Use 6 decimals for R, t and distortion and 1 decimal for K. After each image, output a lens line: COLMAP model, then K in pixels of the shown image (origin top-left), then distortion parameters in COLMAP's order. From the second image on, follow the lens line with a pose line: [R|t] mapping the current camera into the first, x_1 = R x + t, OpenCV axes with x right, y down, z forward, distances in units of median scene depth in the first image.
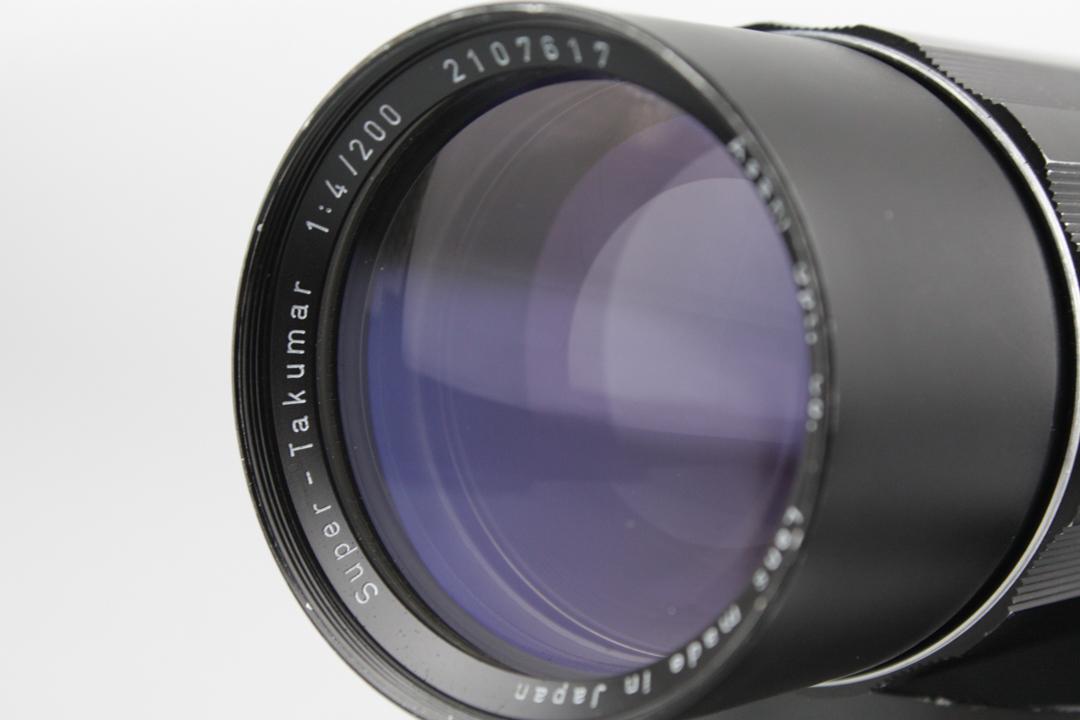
lens RADIAL K [[2750.7, 0, 540.0], [0, 2750.7, 358.0], [0, 0, 1]] dist [-0.098704, 0.000000]
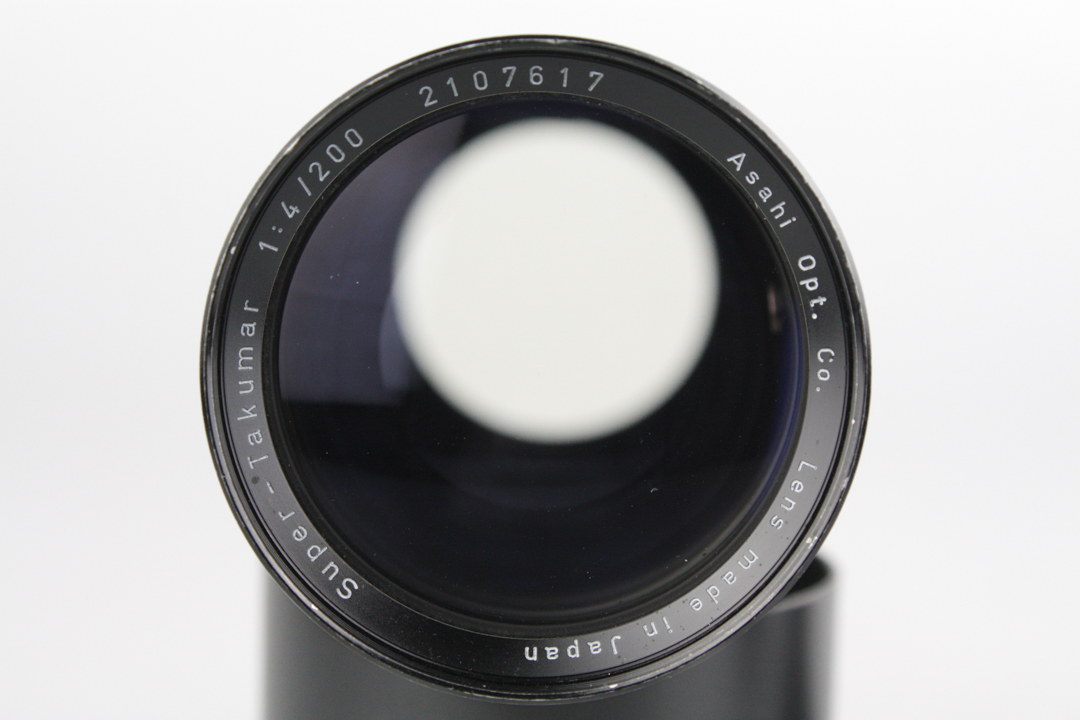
lens RADIAL K [[2750.7, 0, 540.1], [0, 2750.7, 362.8], [0, 0, 1]] dist [-0.098704, 0.000000]
pose [[0.758775, -0.078870, 0.646560, -0.682255], [0.071225, 0.996736, 0.037999, -0.036188], [-0.647447, 0.017218, 0.761916, 0.139574]]
